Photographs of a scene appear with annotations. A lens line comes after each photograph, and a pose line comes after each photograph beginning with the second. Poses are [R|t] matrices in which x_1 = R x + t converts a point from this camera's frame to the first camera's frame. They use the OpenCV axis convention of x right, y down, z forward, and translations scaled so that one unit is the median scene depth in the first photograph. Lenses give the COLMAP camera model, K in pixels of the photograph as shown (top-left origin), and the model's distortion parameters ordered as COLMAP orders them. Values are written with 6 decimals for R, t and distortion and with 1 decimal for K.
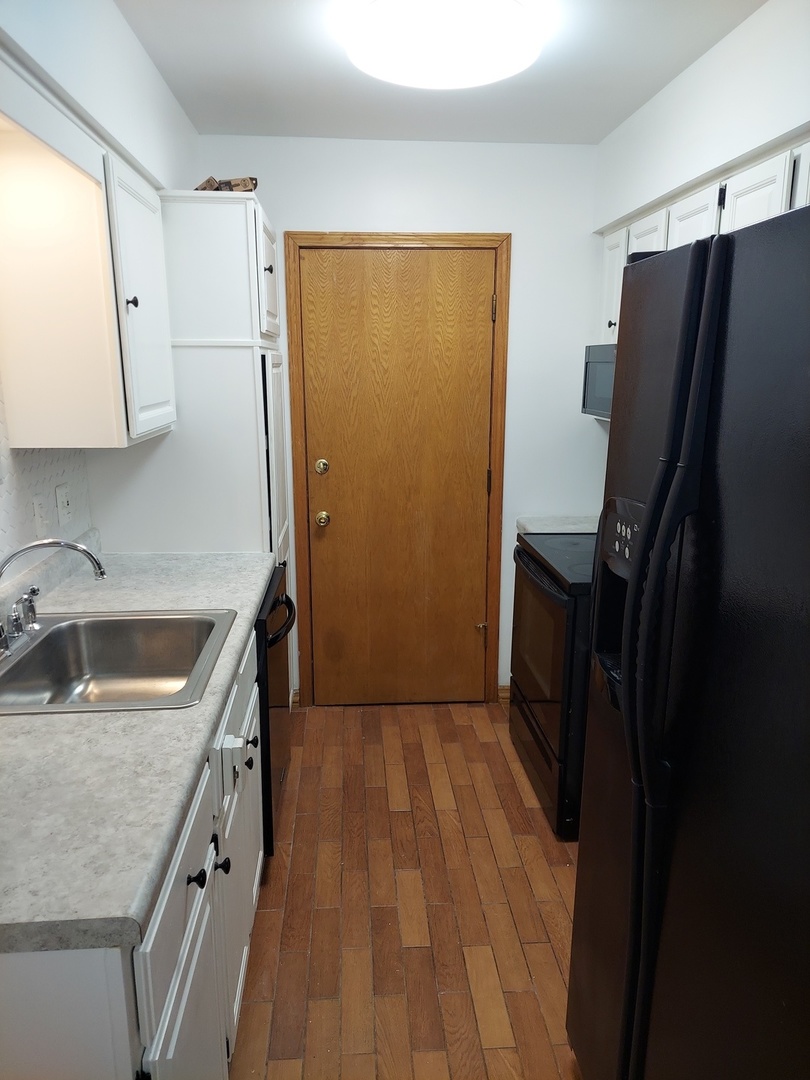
lens RADIAL K [[770.5, 0, 398.1], [0, 770.5, 543.5], [0, 0, 1]] dist [0.094234, -0.092409]
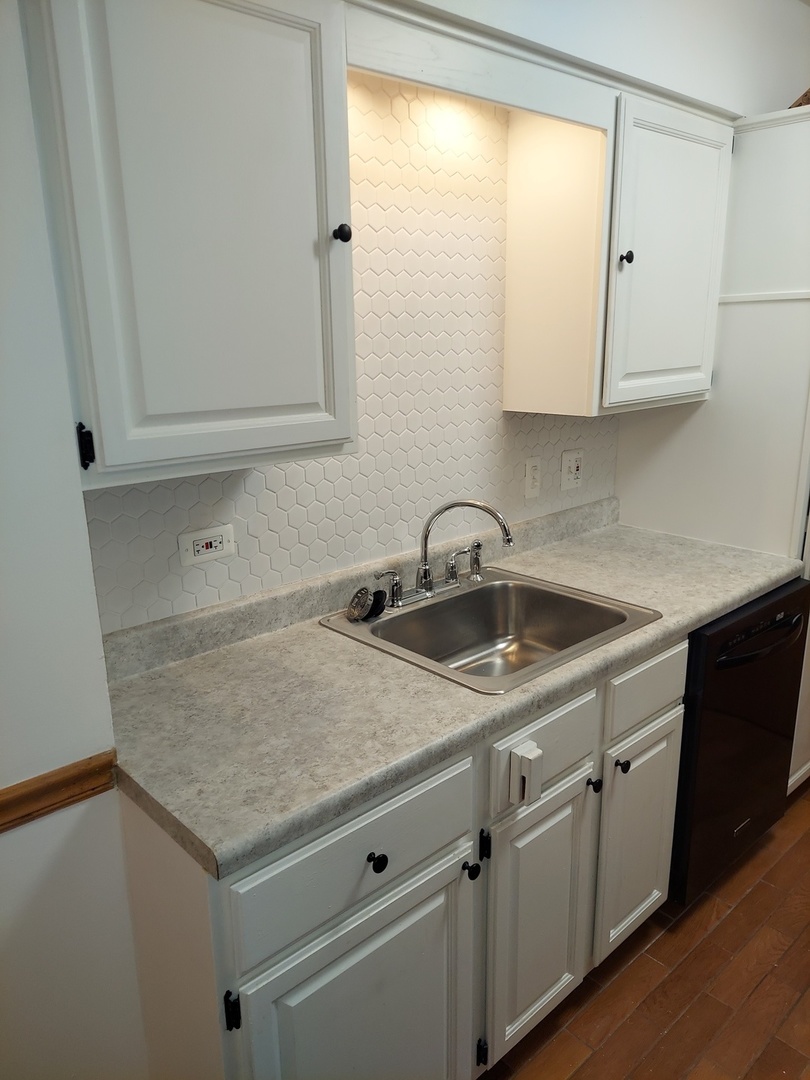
lens RADIAL K [[770.5, 0, 398.1], [0, 770.5, 543.5], [0, 0, 1]] dist [0.094234, -0.092409]
pose [[0.626871, 0.196416, -0.753958, 0.212645], [-0.160455, 0.979504, 0.121764, -0.042783], [0.762421, 0.044646, 0.645539, 0.188424]]
